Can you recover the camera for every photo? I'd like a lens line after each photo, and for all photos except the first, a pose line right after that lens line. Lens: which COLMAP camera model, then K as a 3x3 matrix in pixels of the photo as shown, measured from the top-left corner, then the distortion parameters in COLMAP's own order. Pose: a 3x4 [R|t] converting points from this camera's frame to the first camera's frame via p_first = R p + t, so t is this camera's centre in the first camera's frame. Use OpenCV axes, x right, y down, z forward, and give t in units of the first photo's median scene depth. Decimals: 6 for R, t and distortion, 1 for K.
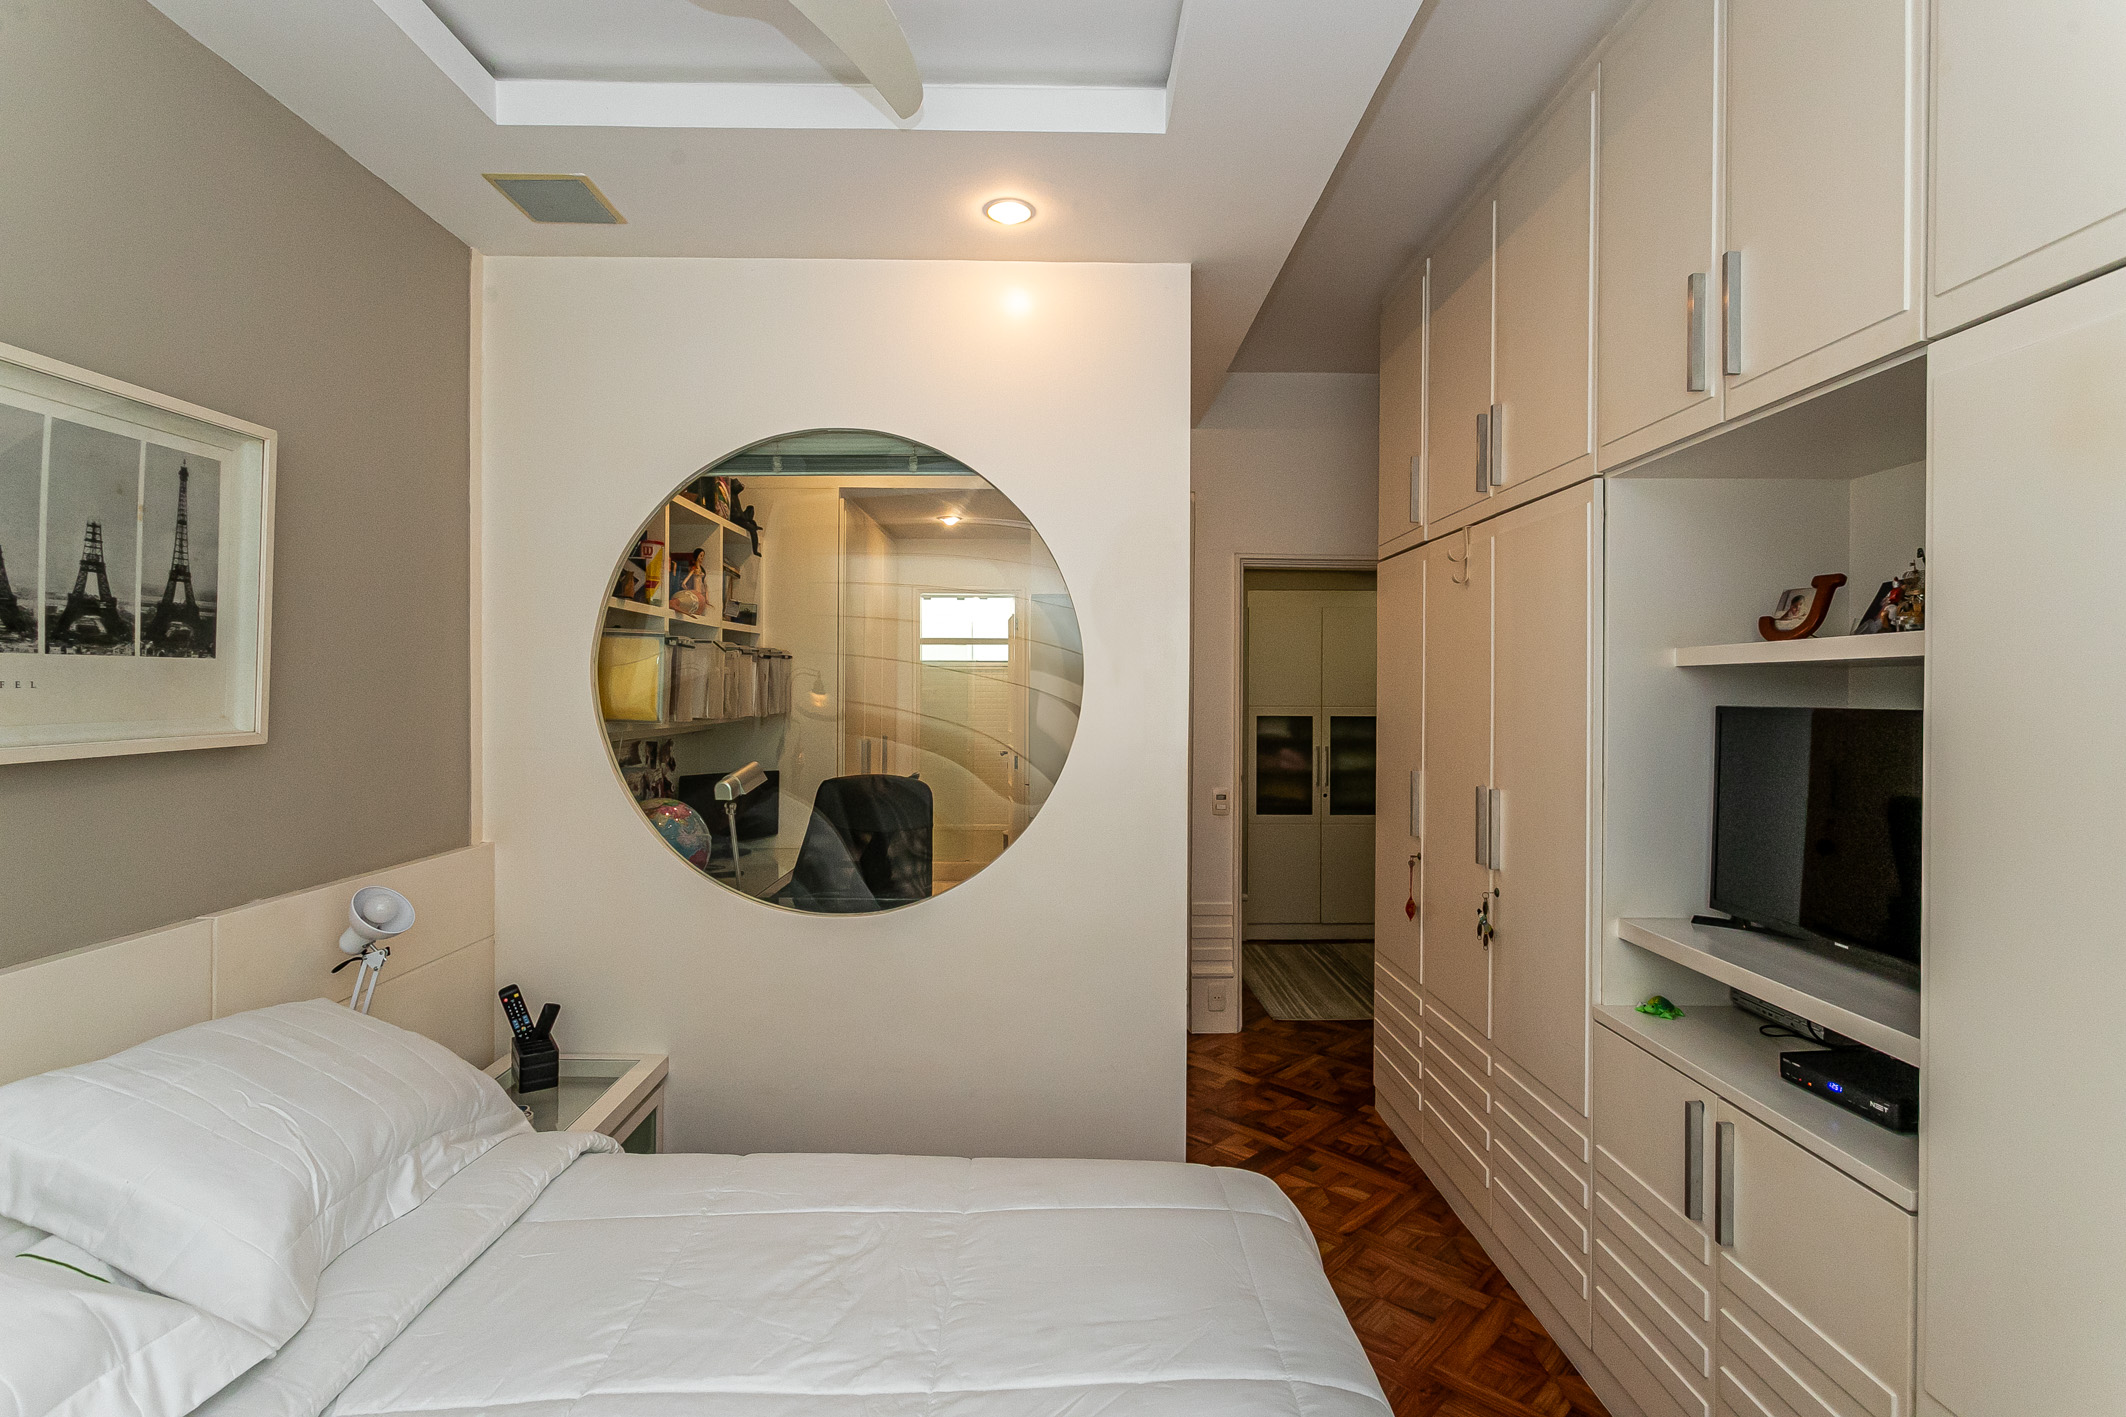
lens RADIAL K [[1018.6, 0, 1073.7], [0, 1018.6, 694.1], [0, 0, 1]] dist [0.000492, 0.001877]
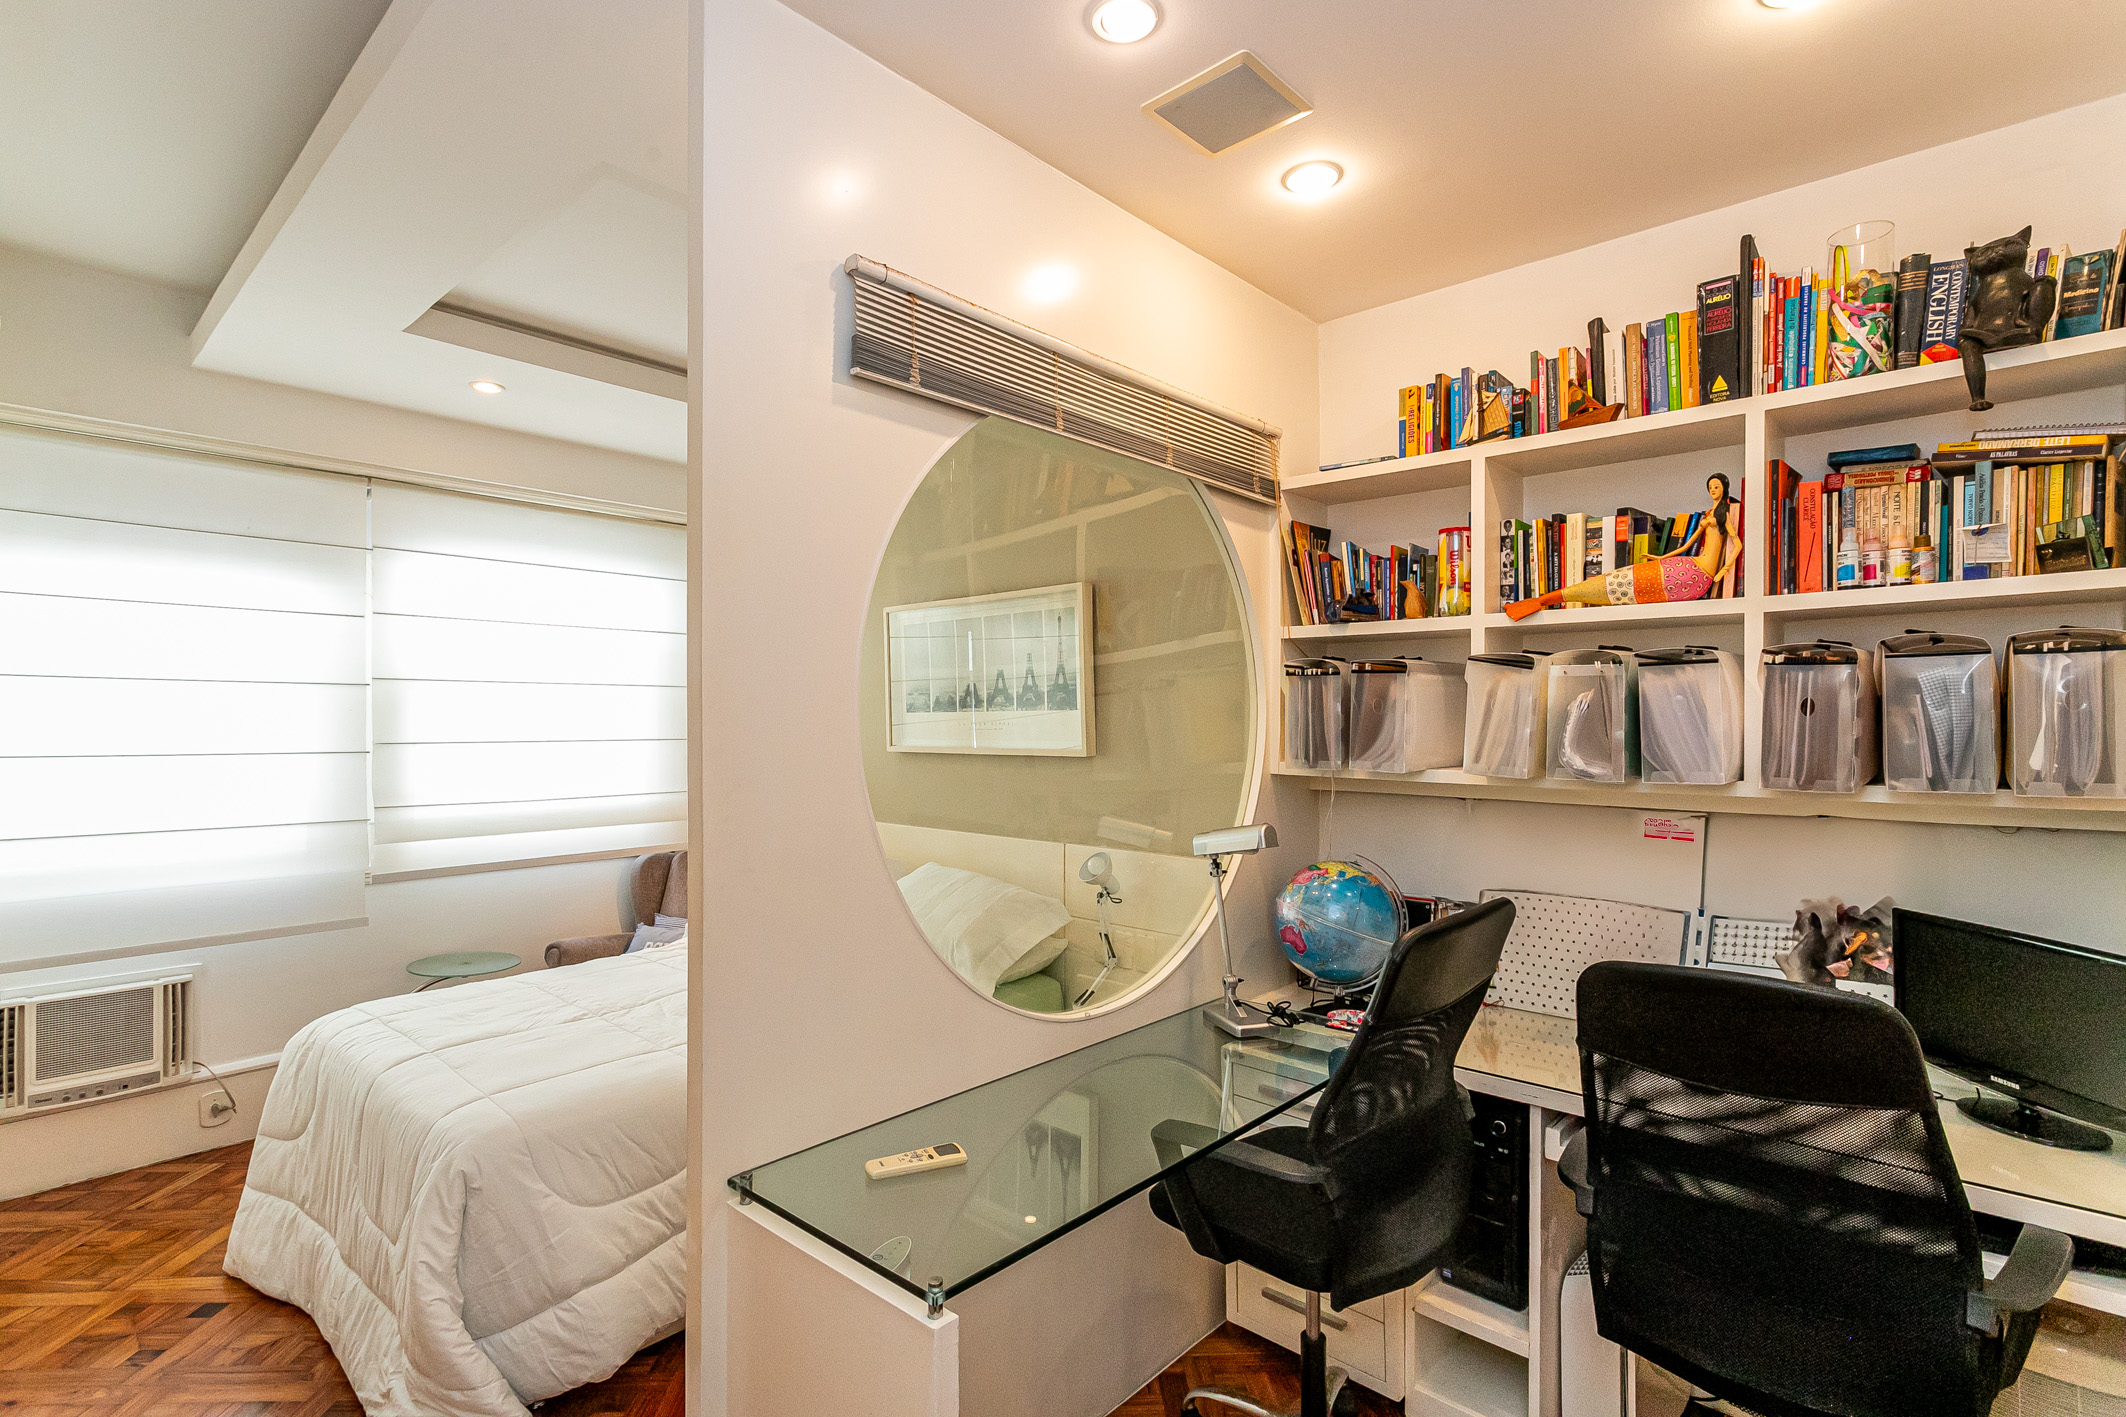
lens RADIAL K [[1018.6, 0, 1054.3], [0, 1018.6, 722.0], [0, 0, 1]] dist [0.000492, 0.001877]
pose [[-0.696763, -0.008617, -0.717250, 0.507495], [-0.012085, 0.999927, -0.000273, -0.010460], [0.717200, 0.008477, -0.696816, 2.100517]]
